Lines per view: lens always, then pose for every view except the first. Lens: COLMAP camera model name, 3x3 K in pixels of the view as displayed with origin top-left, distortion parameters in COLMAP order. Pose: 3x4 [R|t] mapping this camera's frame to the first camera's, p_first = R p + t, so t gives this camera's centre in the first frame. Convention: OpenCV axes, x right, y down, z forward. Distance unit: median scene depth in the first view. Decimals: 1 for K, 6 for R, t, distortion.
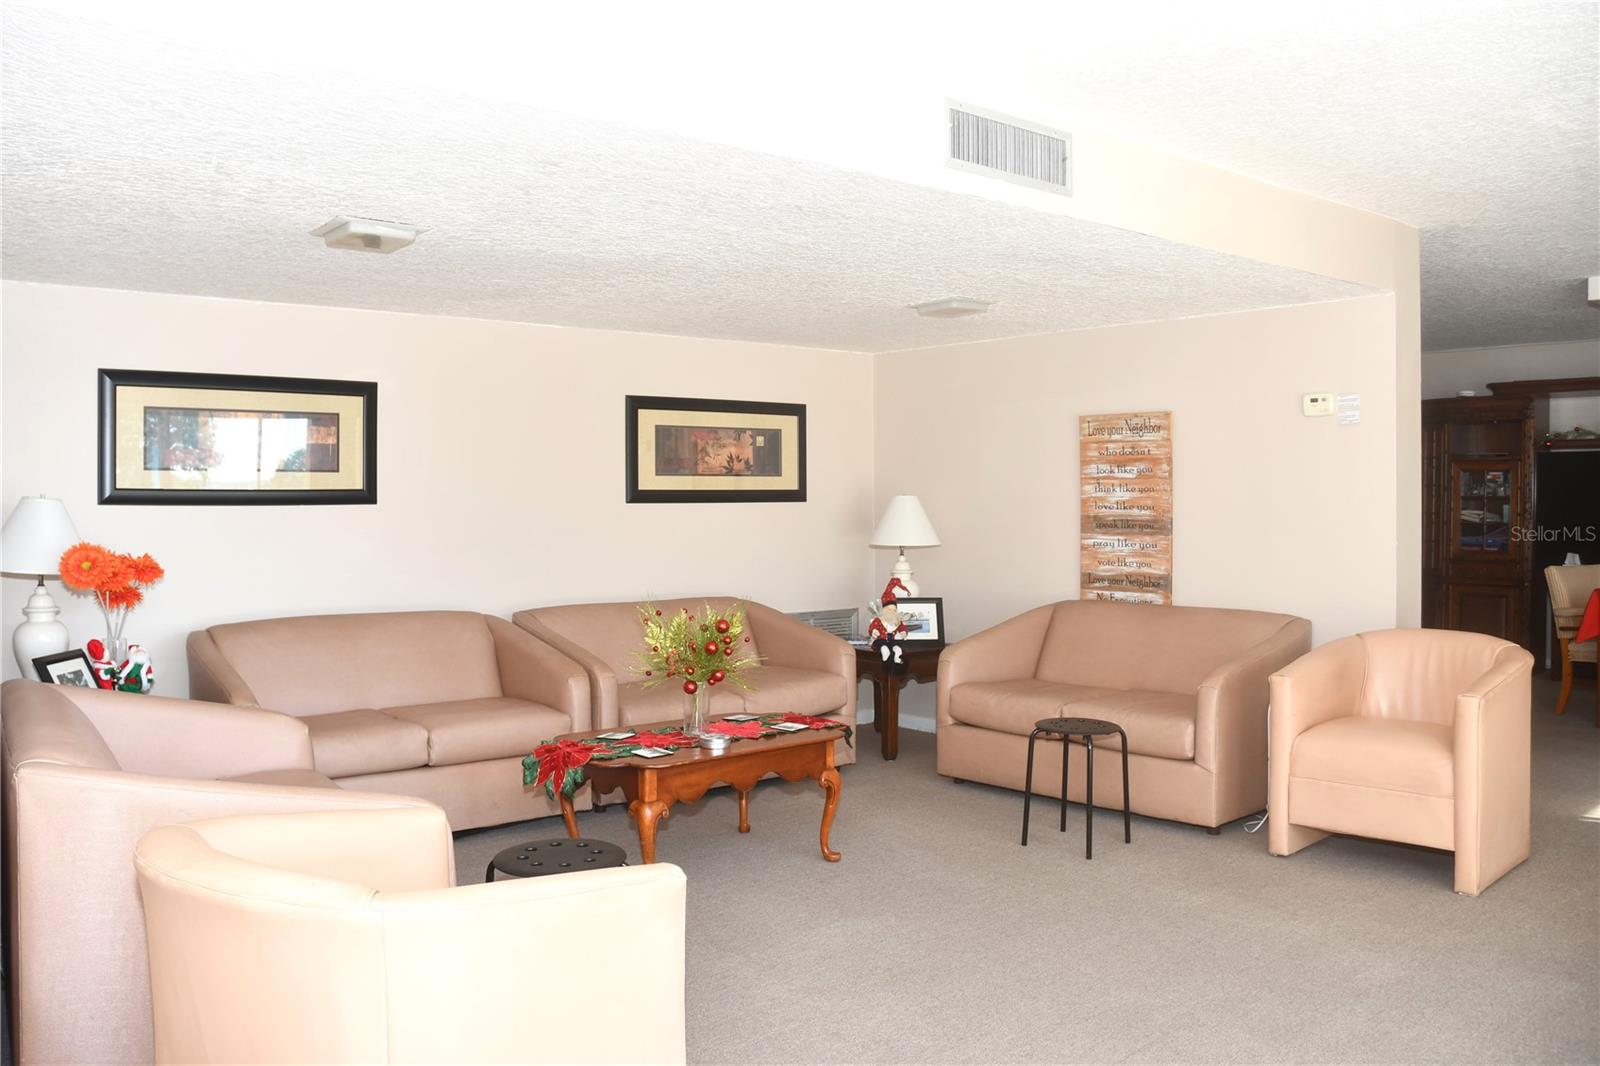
lens RADIAL K [[1277.4, 0, 801.2], [0, 1277.4, 510.6], [0, 0, 1]] dist [-0.168967, 0.178942]
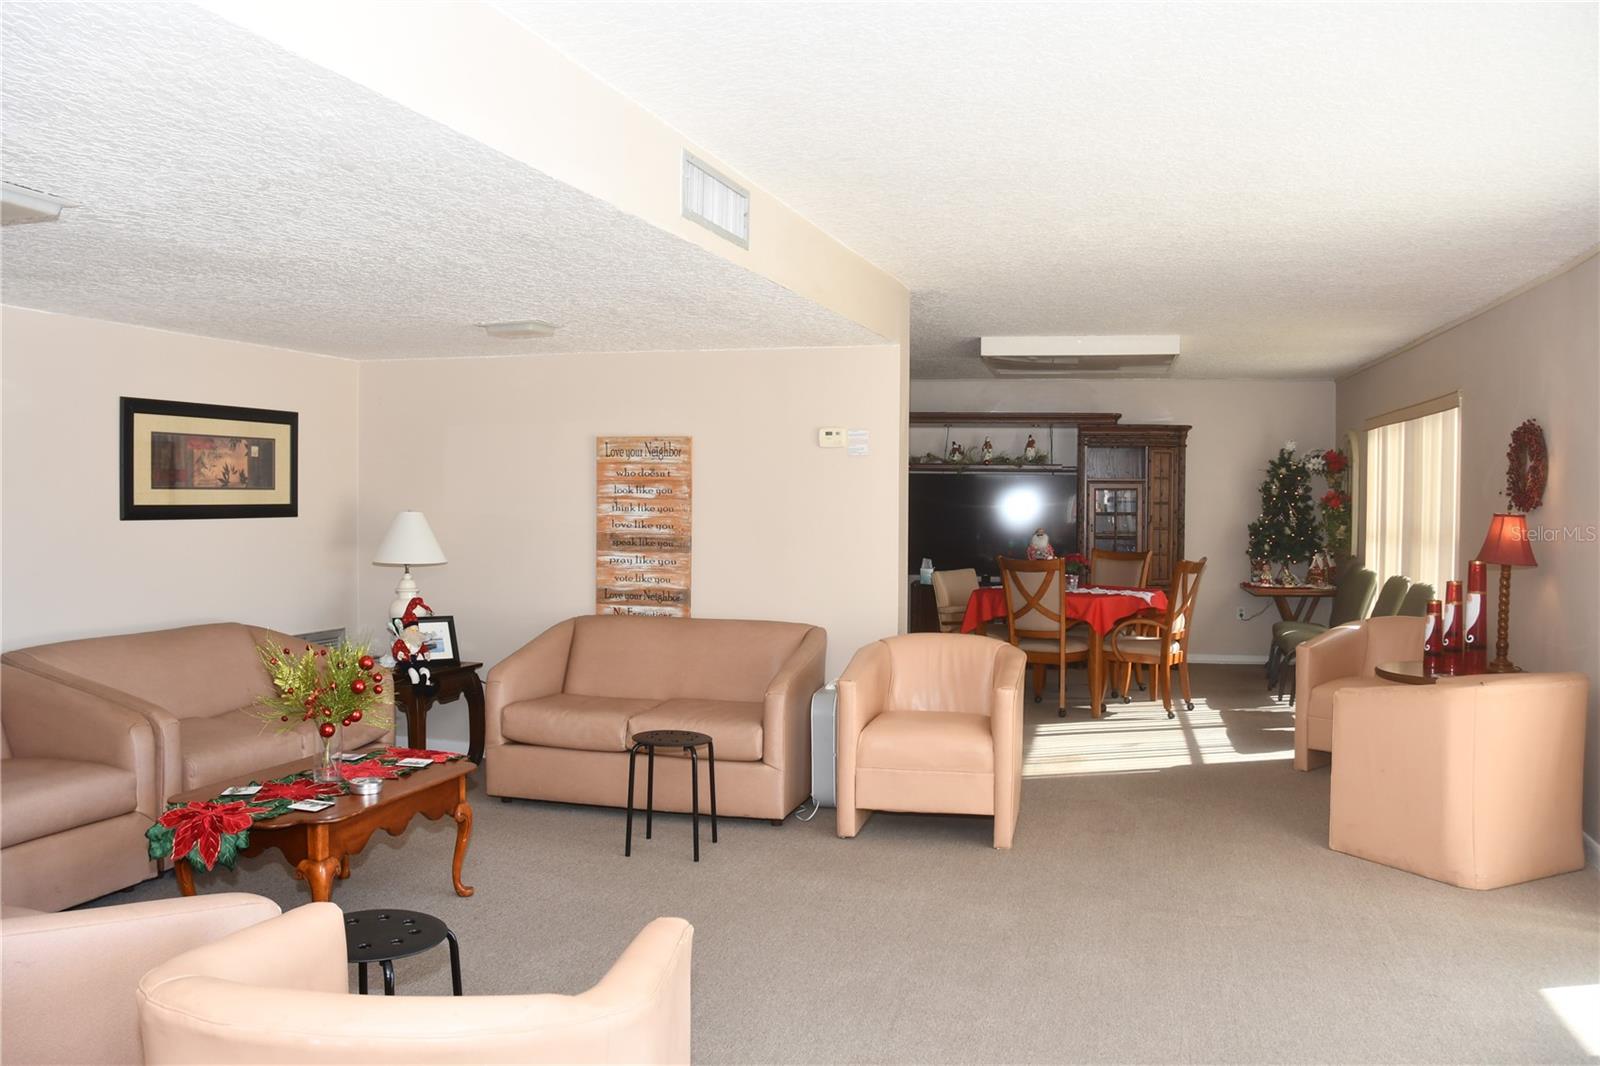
lens RADIAL K [[1277.4, 0, 801.2], [0, 1277.4, 510.6], [0, 0, 1]] dist [-0.168967, 0.178942]
pose [[0.837476, 0.005466, 0.546446, -0.214486], [-0.007386, 0.999972, 0.001317, -0.017702], [-0.546424, -0.005139, 0.837493, 0.038617]]
